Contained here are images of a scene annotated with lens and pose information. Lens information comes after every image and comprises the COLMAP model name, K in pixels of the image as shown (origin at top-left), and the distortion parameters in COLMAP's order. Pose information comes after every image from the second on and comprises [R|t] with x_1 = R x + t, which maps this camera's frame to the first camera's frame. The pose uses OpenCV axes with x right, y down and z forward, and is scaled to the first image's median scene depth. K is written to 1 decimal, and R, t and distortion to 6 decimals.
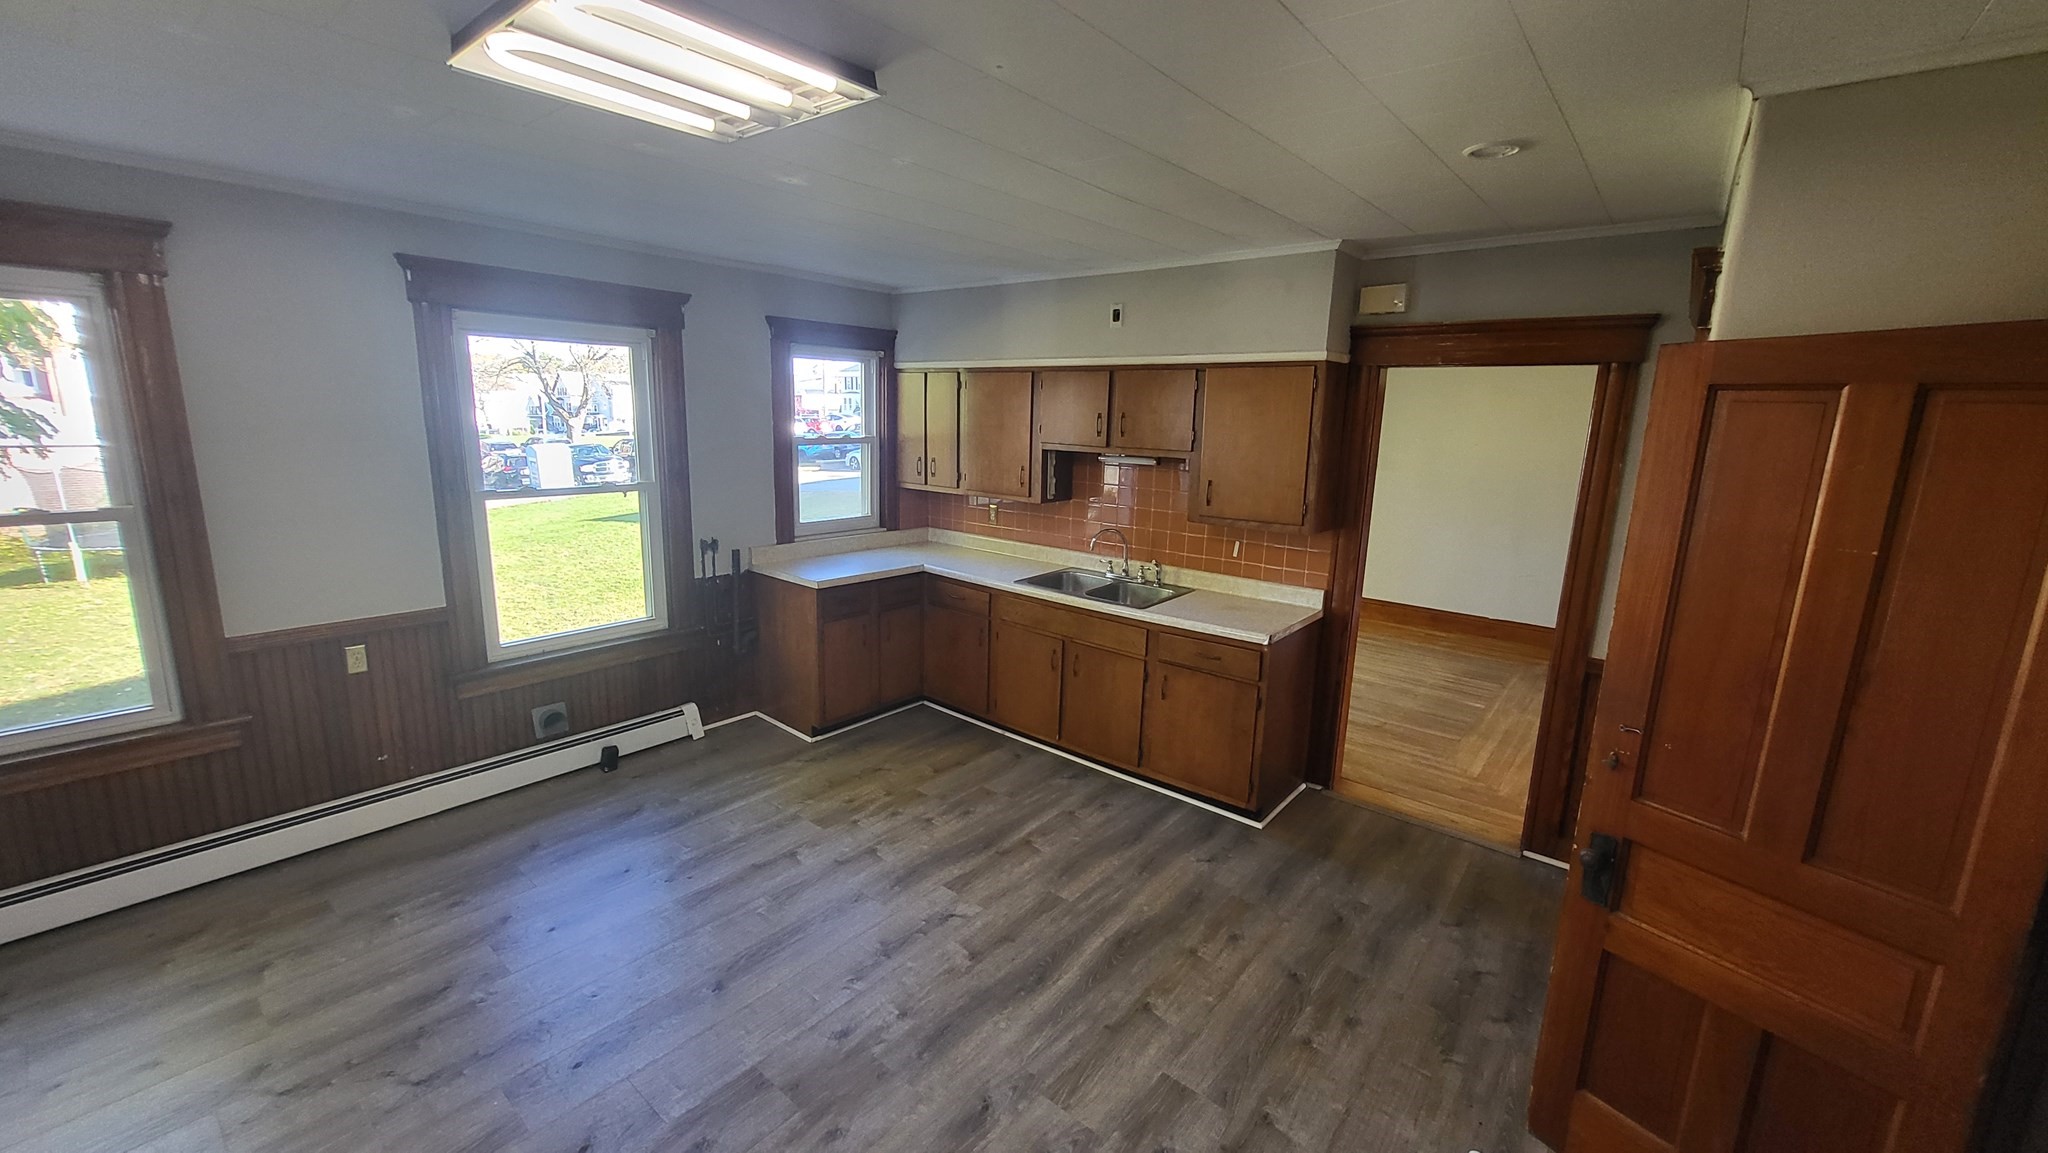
lens RADIAL K [[803.2, 0, 1023.1], [0, 803.2, 564.7], [0, 0, 1]] dist [-0.001283, -0.000727]
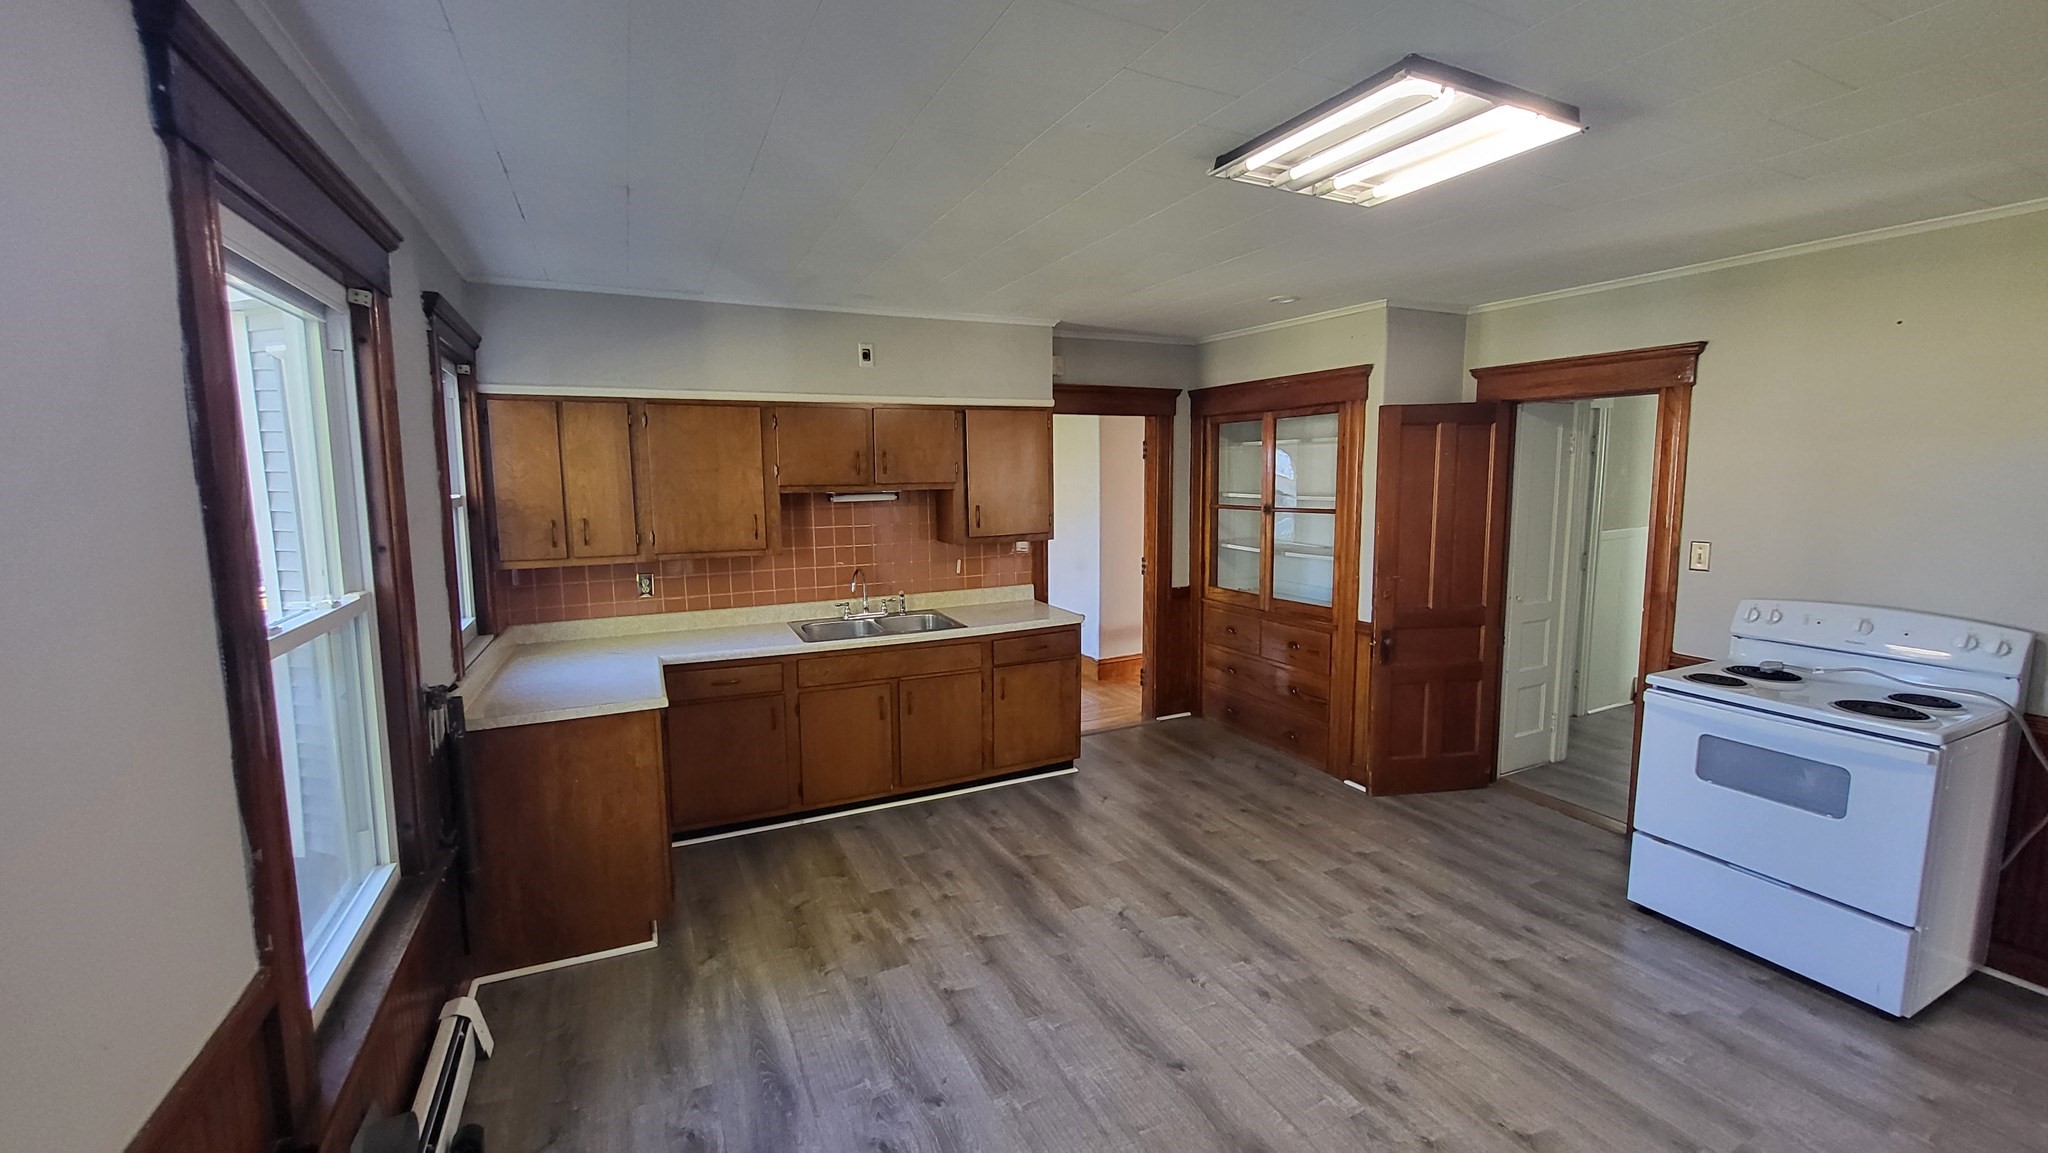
lens RADIAL K [[803.2, 0, 1023.1], [0, 803.2, 564.7], [0, 0, 1]] dist [-0.001283, -0.000727]
pose [[0.415952, -0.135668, 0.899210, -0.938487], [0.196260, 0.978899, 0.056906, -0.088573], [-0.887956, 0.152808, 0.433802, 0.534902]]
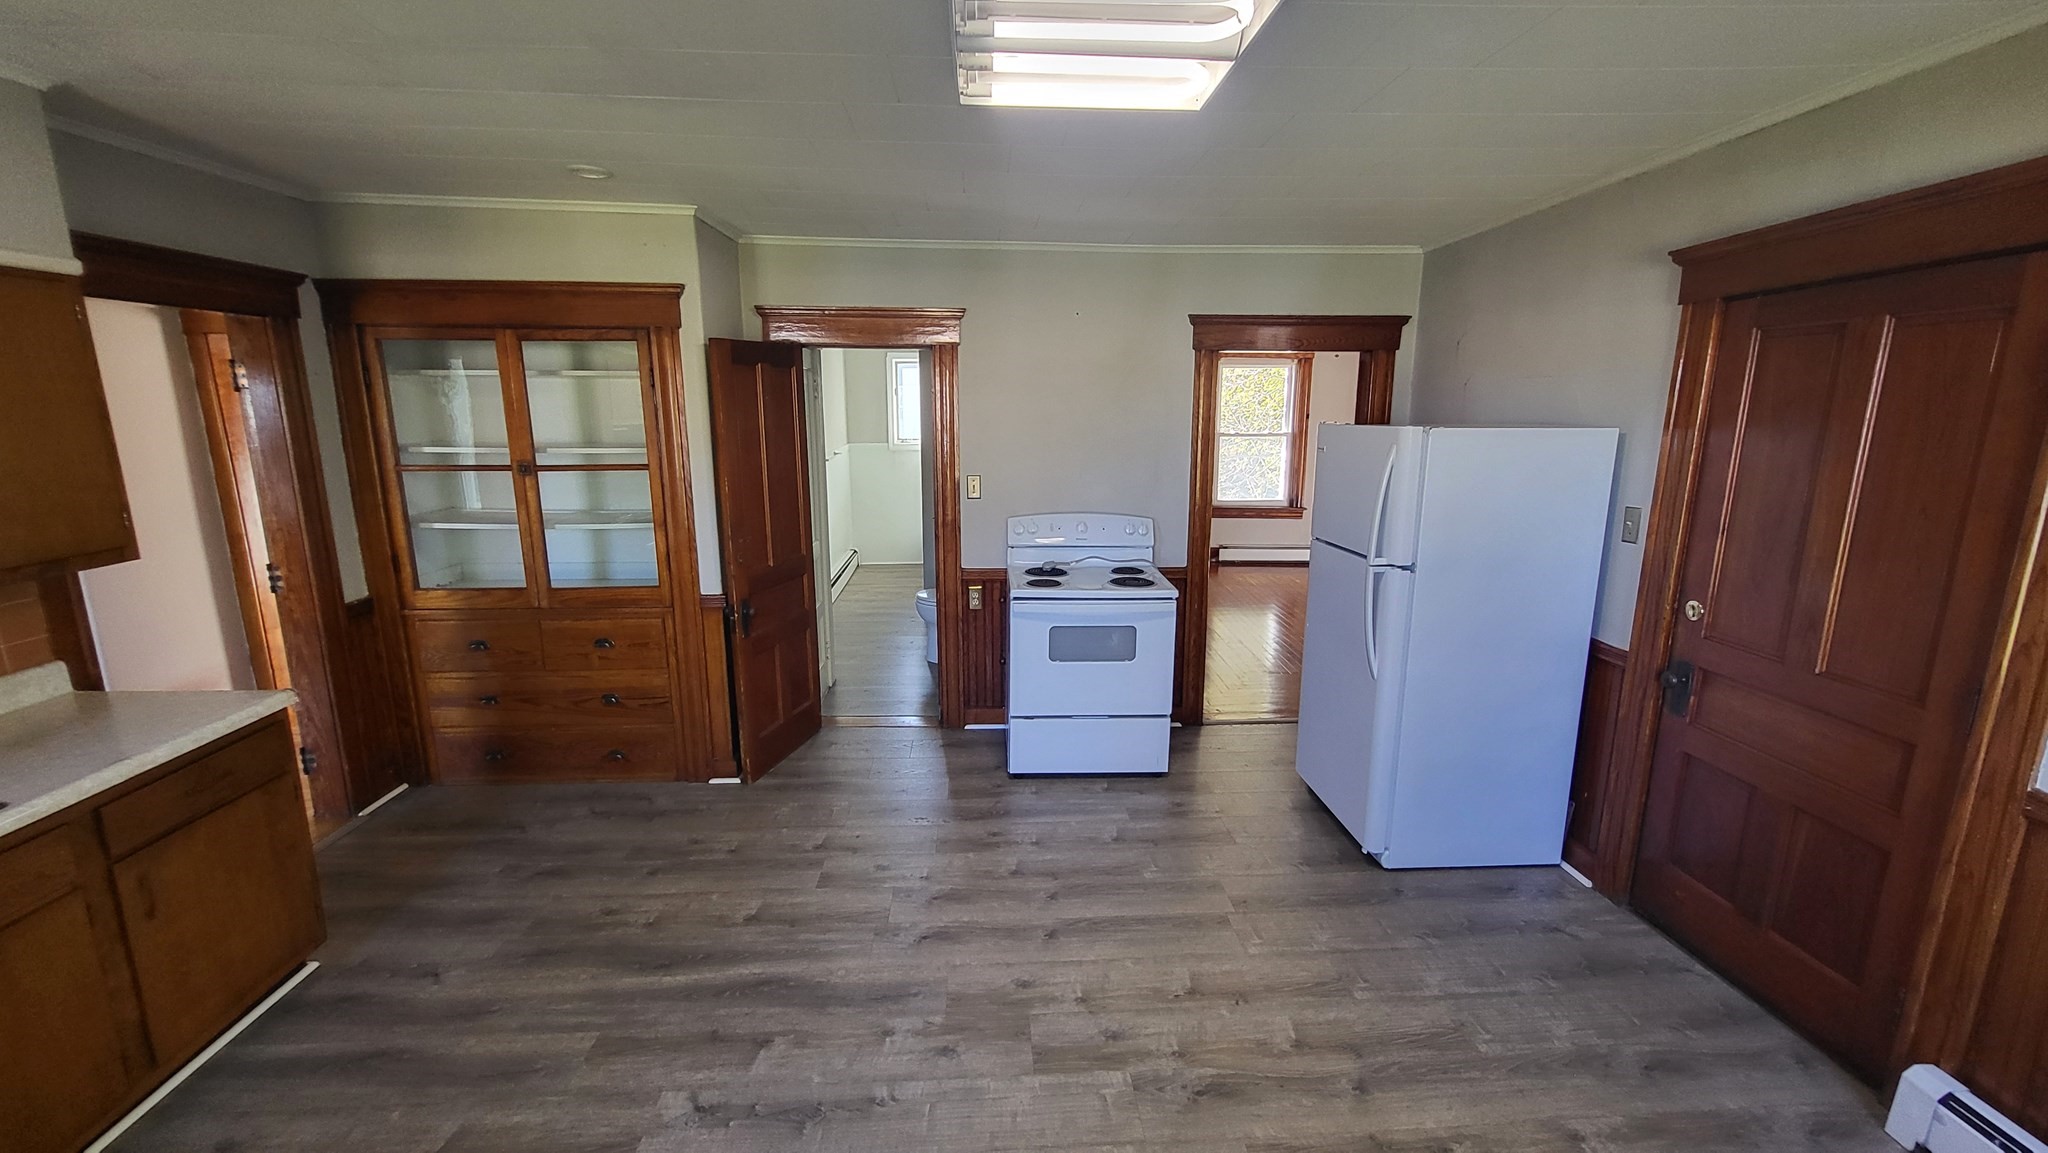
lens RADIAL K [[803.2, 0, 1023.1], [0, 803.2, 564.7], [0, 0, 1]] dist [-0.001283, -0.000727]
pose [[-0.675491, -0.174859, 0.716335, -0.627718], [0.119511, 0.932668, 0.340363, -0.181324], [-0.727619, 0.315522, -0.609111, 0.975597]]
